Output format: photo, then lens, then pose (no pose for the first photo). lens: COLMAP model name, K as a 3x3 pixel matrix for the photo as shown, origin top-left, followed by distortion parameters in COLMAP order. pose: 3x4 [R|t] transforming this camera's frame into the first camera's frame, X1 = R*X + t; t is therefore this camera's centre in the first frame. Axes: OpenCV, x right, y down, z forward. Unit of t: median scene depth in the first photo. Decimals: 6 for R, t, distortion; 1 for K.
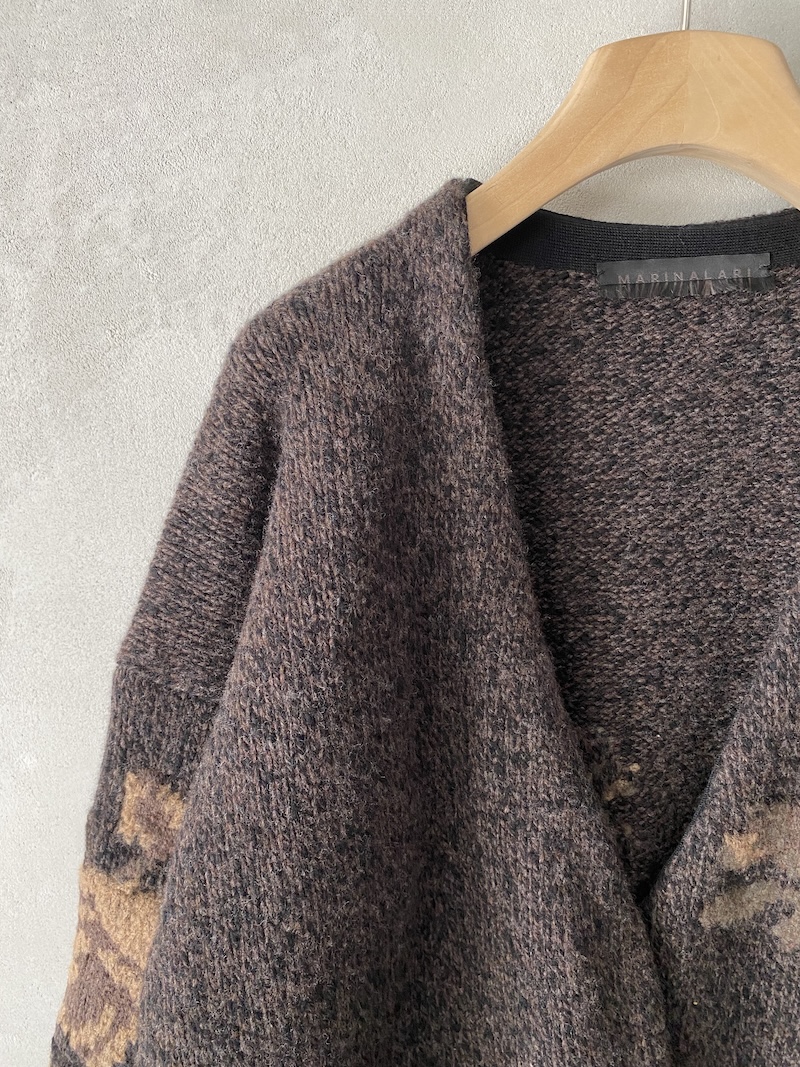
lens RADIAL K [[792.0, 0, 436.0], [0, 792.0, 542.9], [0, 0, 1]] dist [0.051801, -0.062107]
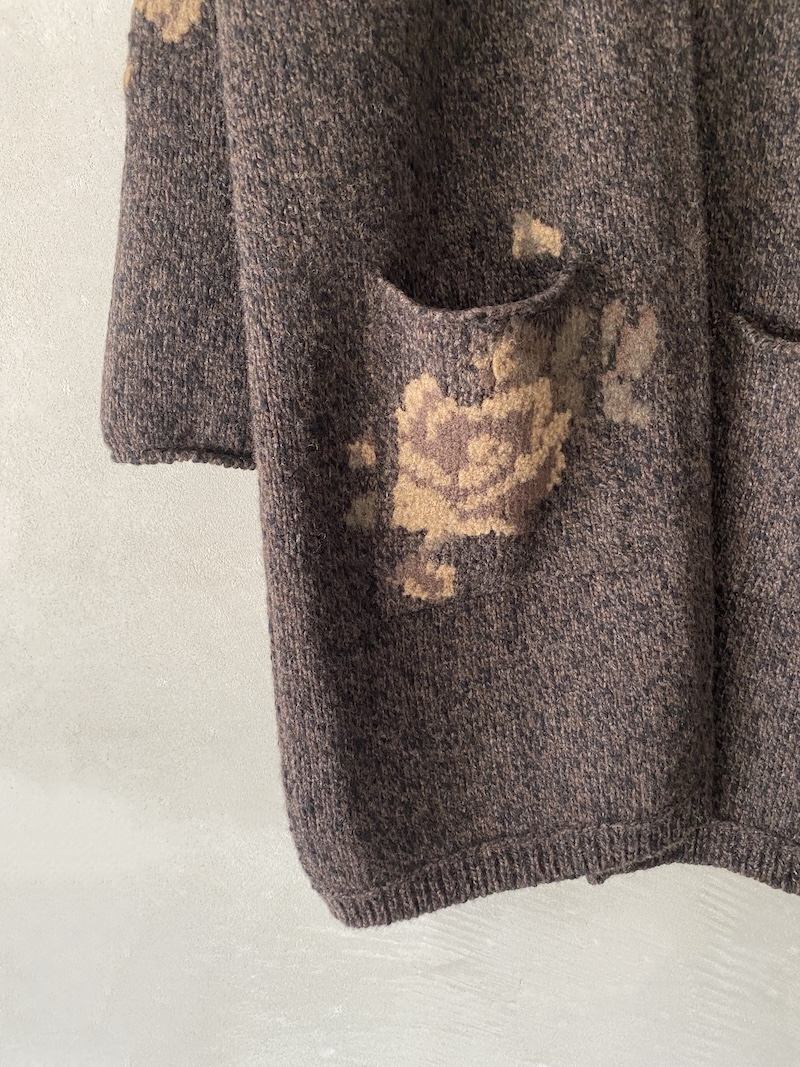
lens RADIAL K [[792.0, 0, 429.8], [0, 792.0, 510.5], [0, 0, 1]] dist [0.051801, -0.062107]
pose [[0.999326, -0.023621, 0.028103, -0.125677], [0.020035, 0.992371, 0.121650, 1.200031], [-0.030762, -0.121005, 0.992175, -0.172581]]
